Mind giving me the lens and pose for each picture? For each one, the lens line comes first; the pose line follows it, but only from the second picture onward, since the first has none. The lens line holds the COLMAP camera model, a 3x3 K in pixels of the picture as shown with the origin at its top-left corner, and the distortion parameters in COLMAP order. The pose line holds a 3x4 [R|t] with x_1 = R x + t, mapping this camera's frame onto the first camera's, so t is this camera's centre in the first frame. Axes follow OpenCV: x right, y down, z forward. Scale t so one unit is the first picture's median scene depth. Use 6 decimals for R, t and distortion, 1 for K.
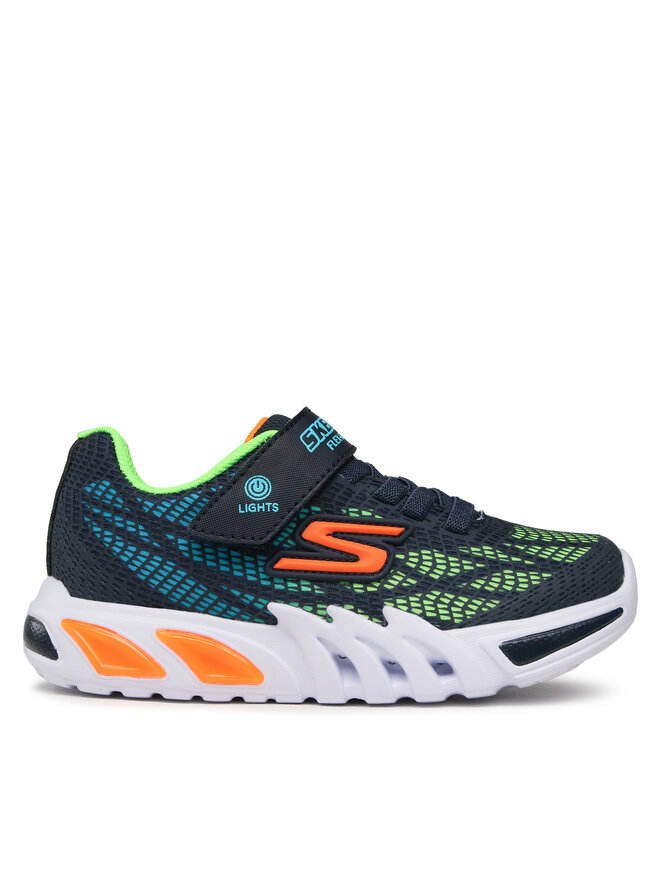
lens RADIAL K [[1815.3, 0, 330.7], [0, 1815.3, 439.7], [0, 0, 1]] dist [-0.146019, 0.000000]
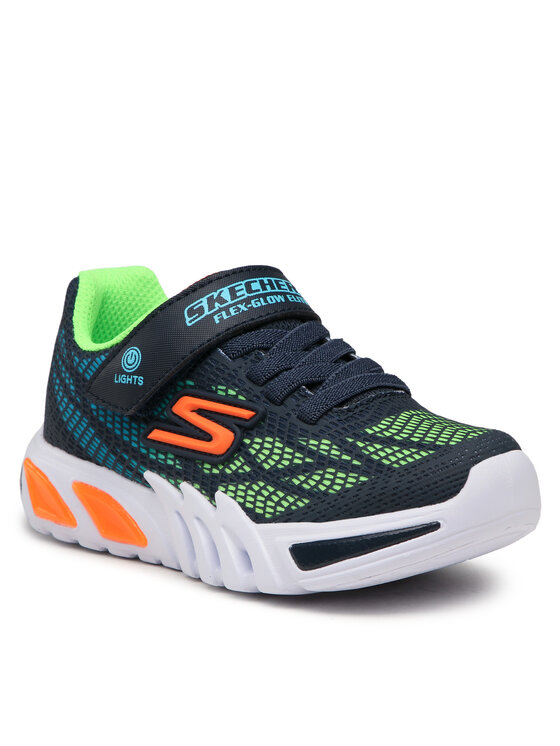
lens RADIAL K [[3181.0, 0, 279.9], [0, 3181.0, 373.1], [0, 0, 1]] dist [-0.577091, 0.000000]
pose [[0.767280, 0.106482, -0.632410, 1.145438], [0.017981, 0.982160, 0.187187, -0.296386], [0.641060, -0.154996, 0.751677, -0.284633]]
